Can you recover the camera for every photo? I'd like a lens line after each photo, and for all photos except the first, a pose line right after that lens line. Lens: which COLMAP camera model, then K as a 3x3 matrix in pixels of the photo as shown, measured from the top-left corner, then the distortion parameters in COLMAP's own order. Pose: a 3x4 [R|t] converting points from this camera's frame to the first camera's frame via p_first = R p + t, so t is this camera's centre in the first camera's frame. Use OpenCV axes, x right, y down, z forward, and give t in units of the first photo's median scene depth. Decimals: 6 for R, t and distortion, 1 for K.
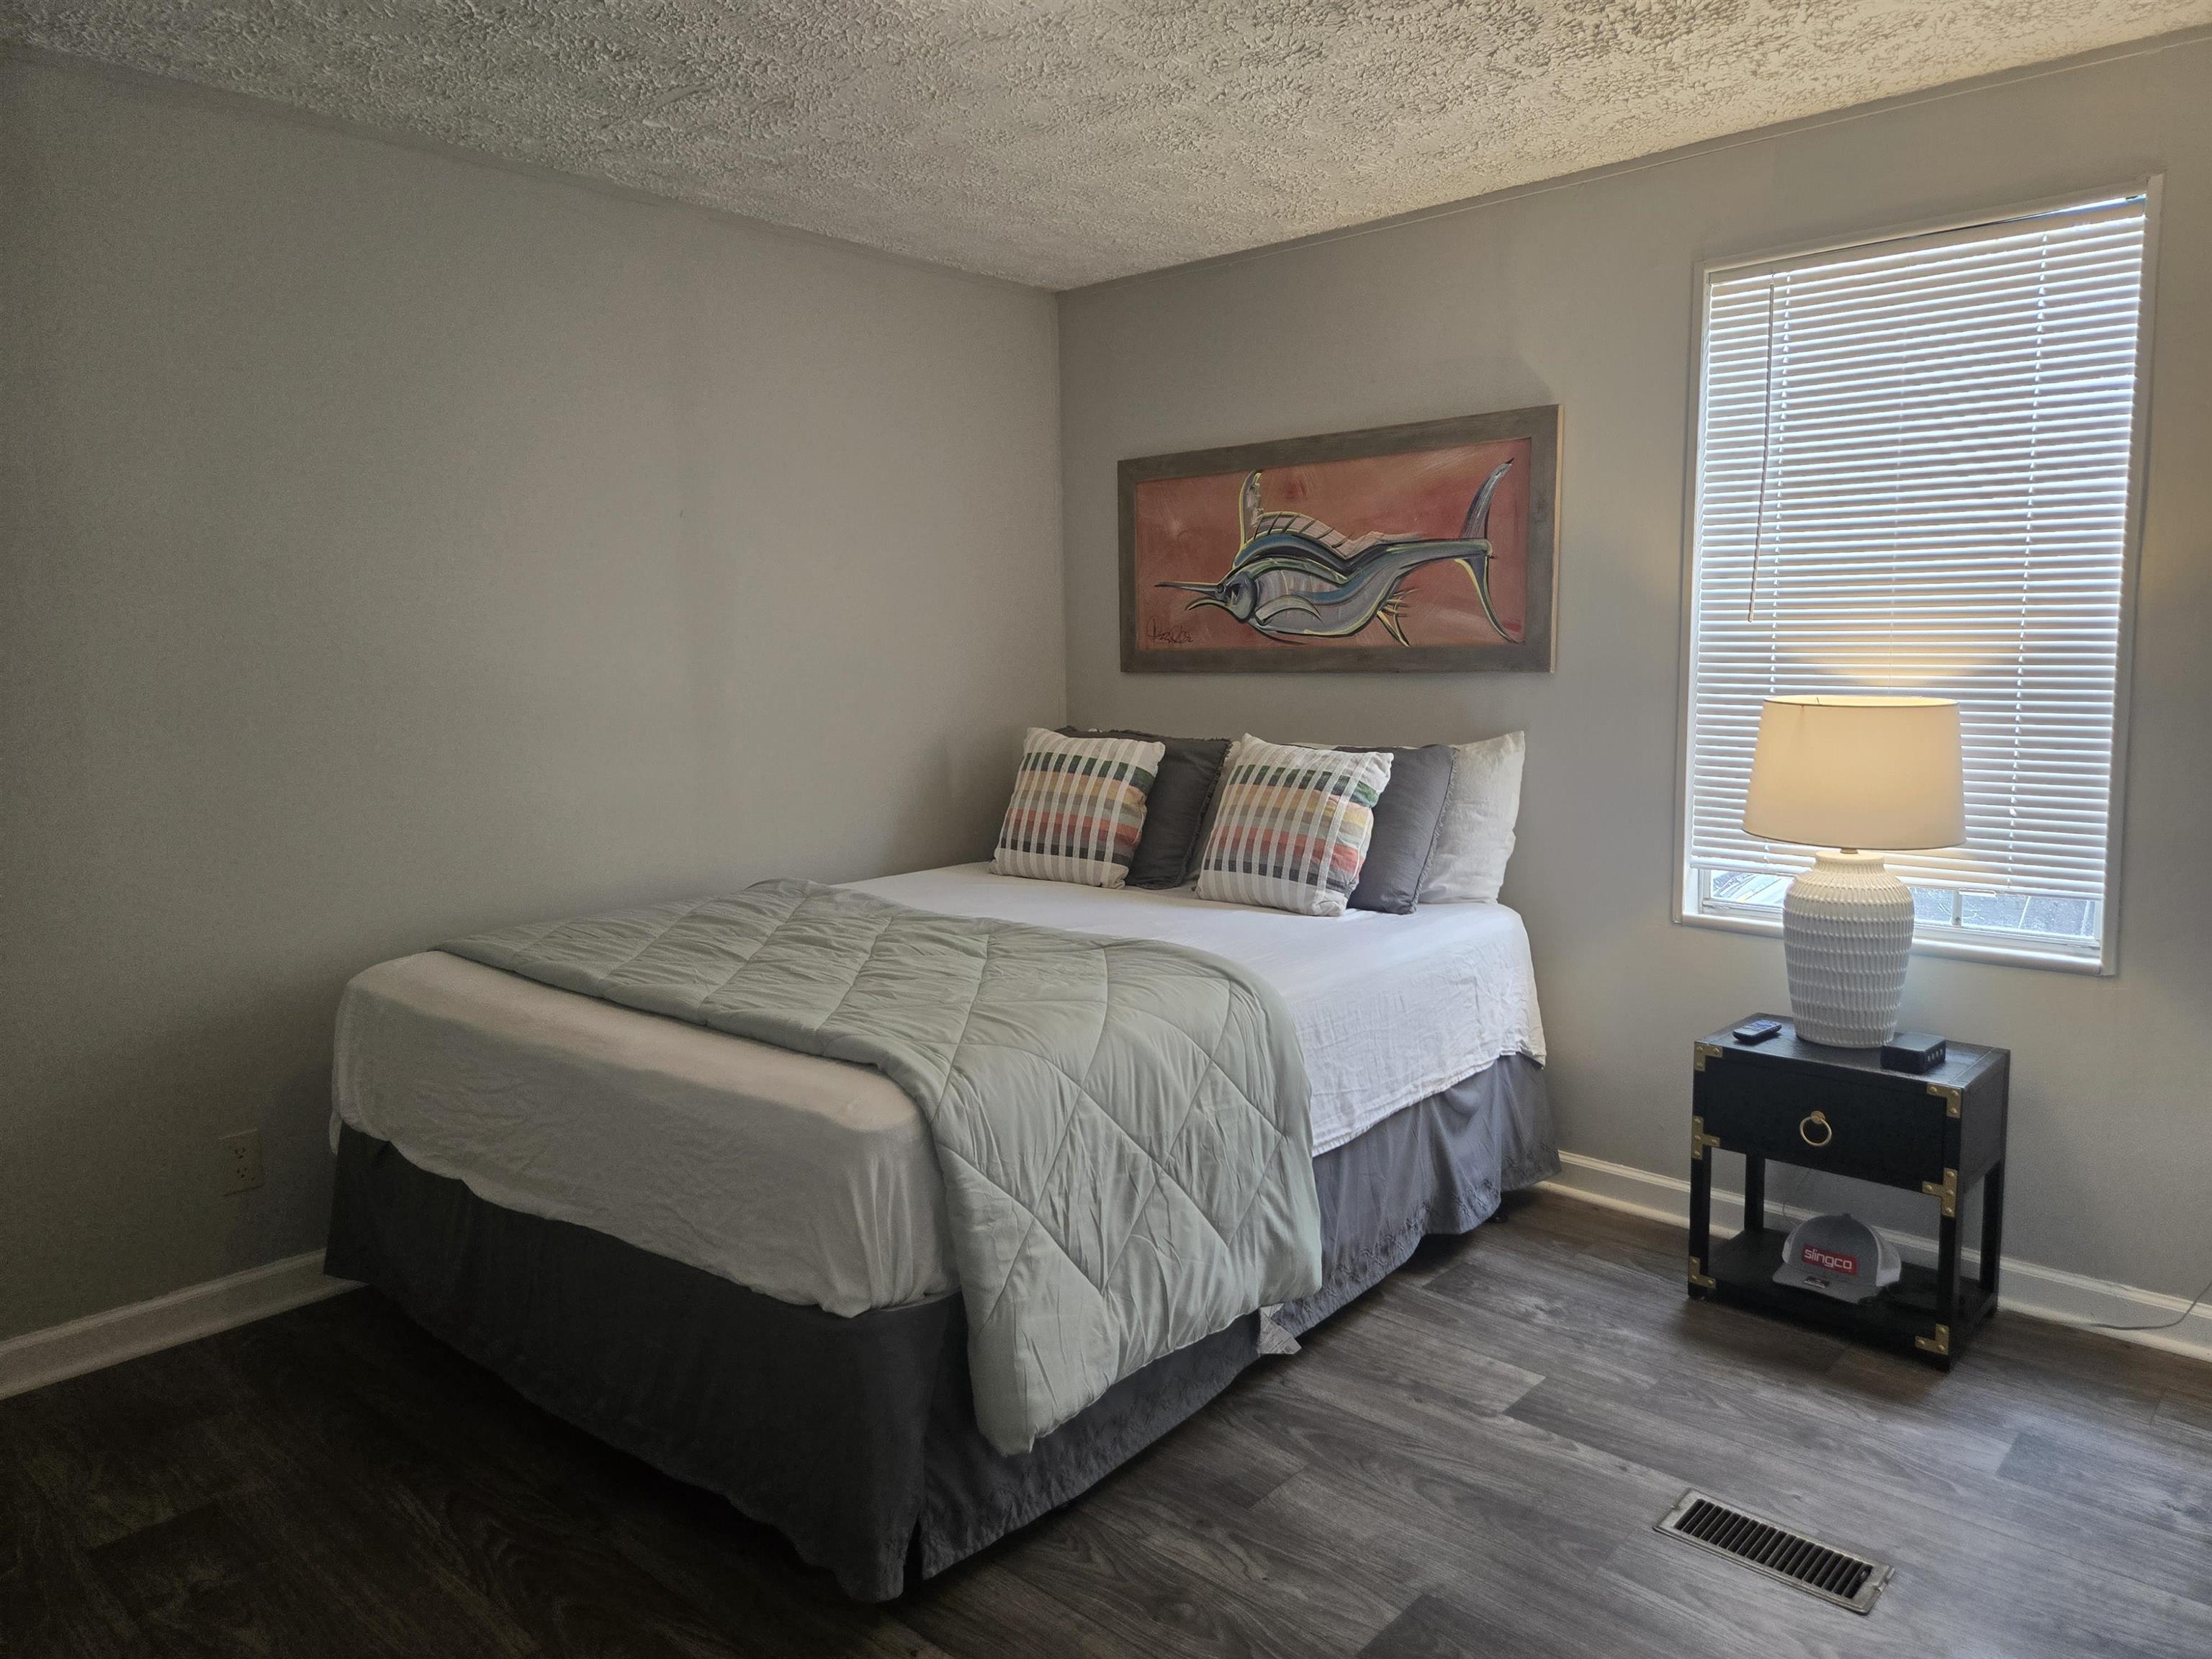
lens RADIAL K [[1495.3, 0, 1168.6], [0, 1495.3, 752.3], [0, 0, 1]] dist [0.046567, -0.048597]
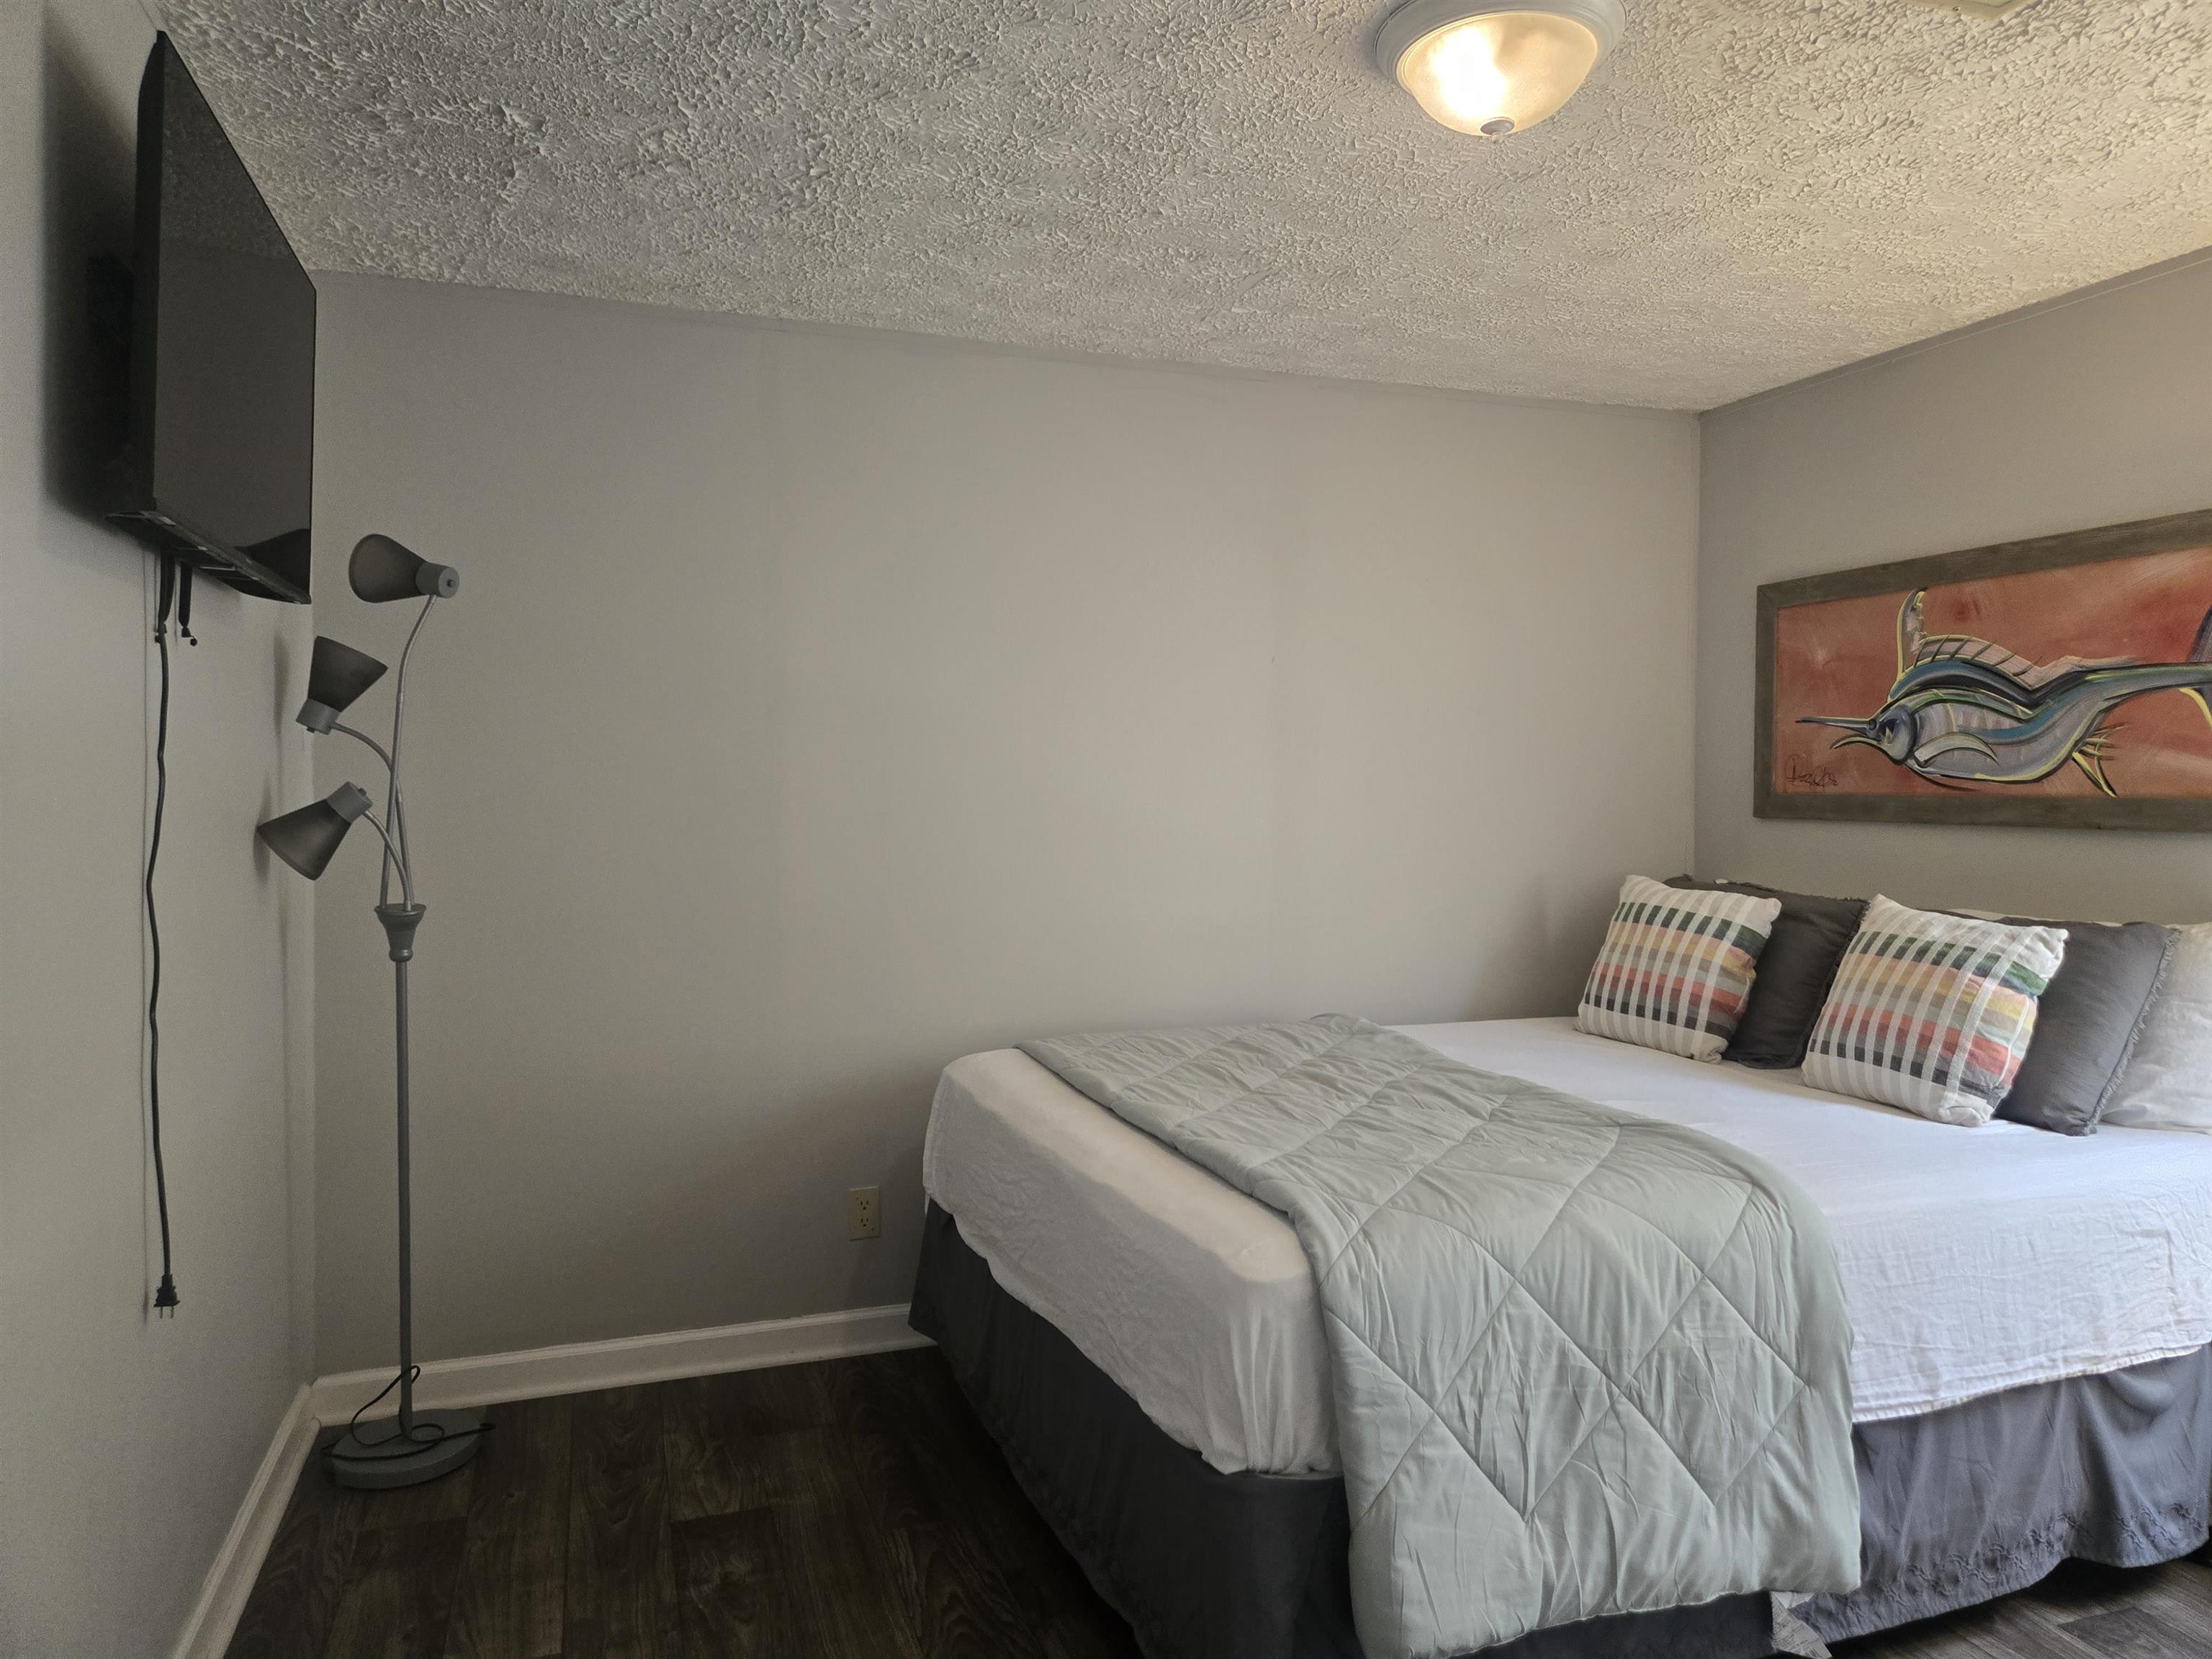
lens RADIAL K [[1495.3, 0, 1125.7], [0, 1495.3, 734.7], [0, 0, 1]] dist [0.046567, -0.048597]
pose [[0.866481, 0.001046, -0.499209, 0.144638], [-0.050952, 0.994961, -0.086354, -0.009616], [0.496603, 0.100260, 0.862168, 0.048417]]
